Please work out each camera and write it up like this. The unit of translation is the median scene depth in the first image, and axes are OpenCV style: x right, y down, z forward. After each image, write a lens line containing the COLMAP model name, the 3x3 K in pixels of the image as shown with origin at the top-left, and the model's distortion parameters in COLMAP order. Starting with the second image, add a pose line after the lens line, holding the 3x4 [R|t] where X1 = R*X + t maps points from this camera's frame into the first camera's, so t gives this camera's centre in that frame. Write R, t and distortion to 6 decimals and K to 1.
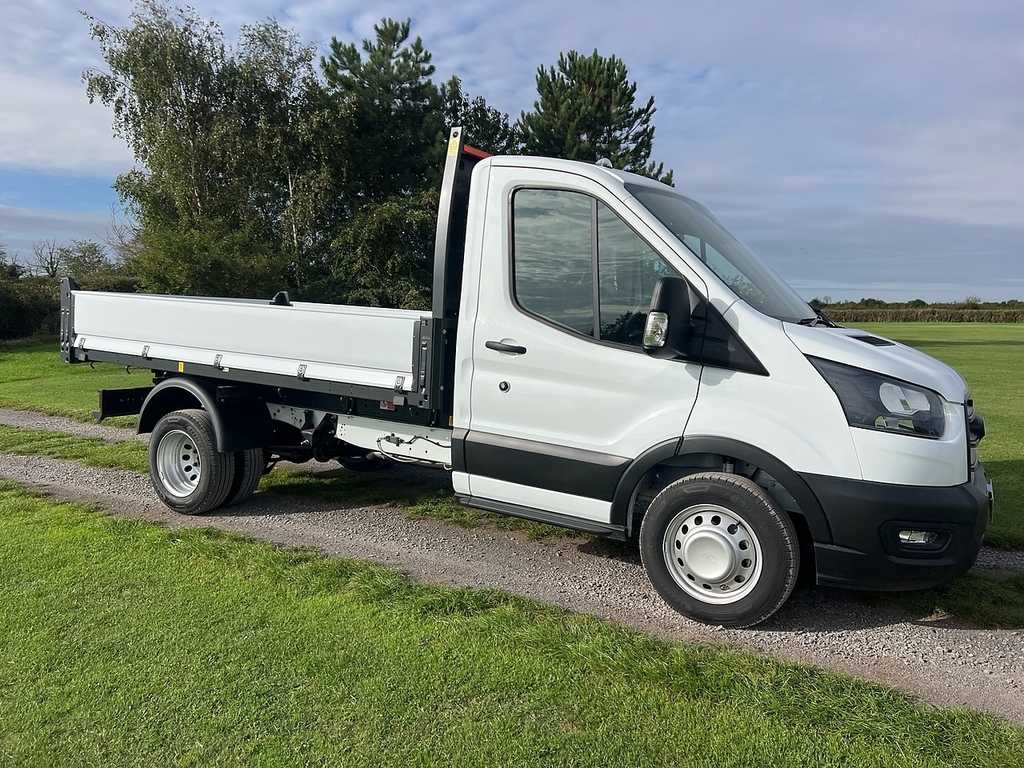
lens RADIAL K [[755.6, 0, 524.2], [0, 755.6, 389.2], [0, 0, 1]] dist [0.044845, -0.035672]
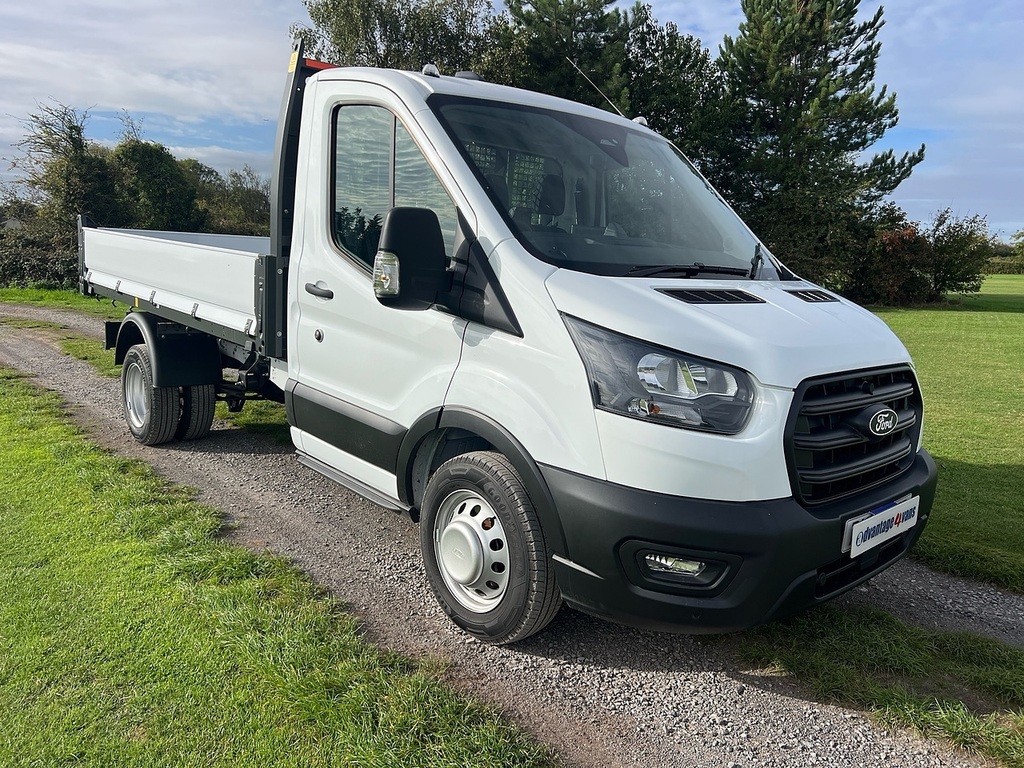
lens RADIAL K [[761.3, 0, 521.1], [0, 761.3, 381.8], [0, 0, 1]] dist [0.065395, -0.067153]
pose [[0.952970, 0.064687, -0.296082, 0.380274], [-0.047236, 0.996719, 0.065725, -0.015867], [0.299362, -0.048648, 0.952899, 0.168768]]
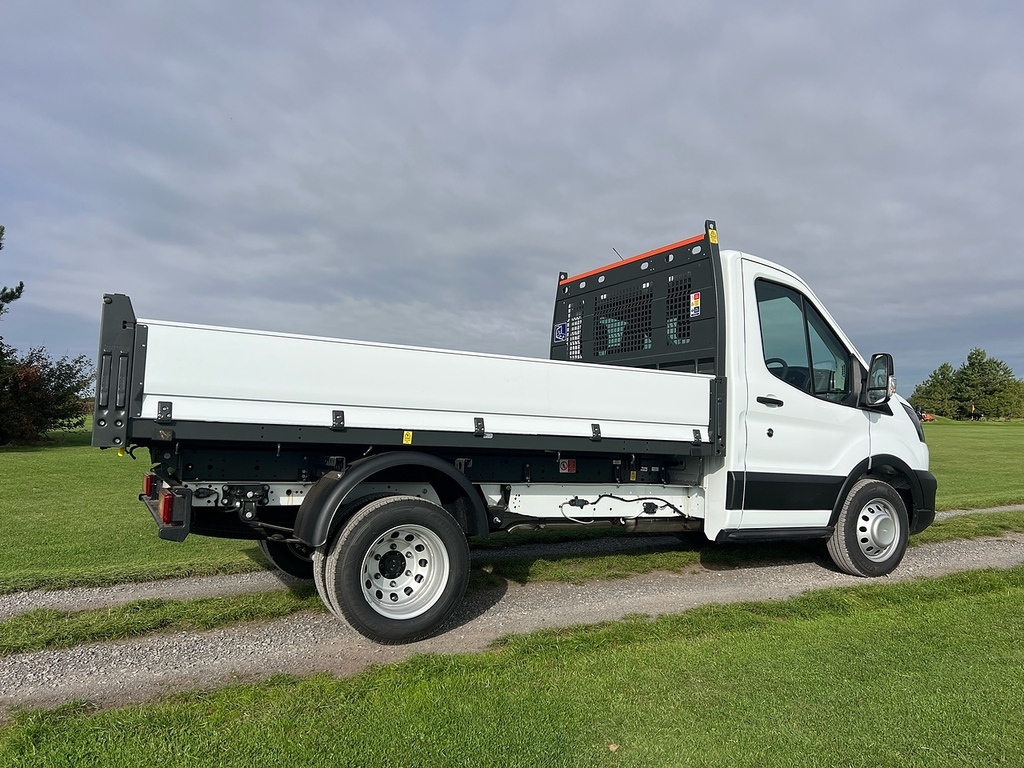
lens RADIAL K [[761.3, 0, 521.1], [0, 761.3, 381.8], [0, 0, 1]] dist [0.065395, -0.067153]
pose [[0.528525, 0.028454, 0.848441, -1.083335], [0.085062, 0.992633, -0.086278, -0.009815], [-0.844645, 0.117770, 0.522211, 0.541386]]
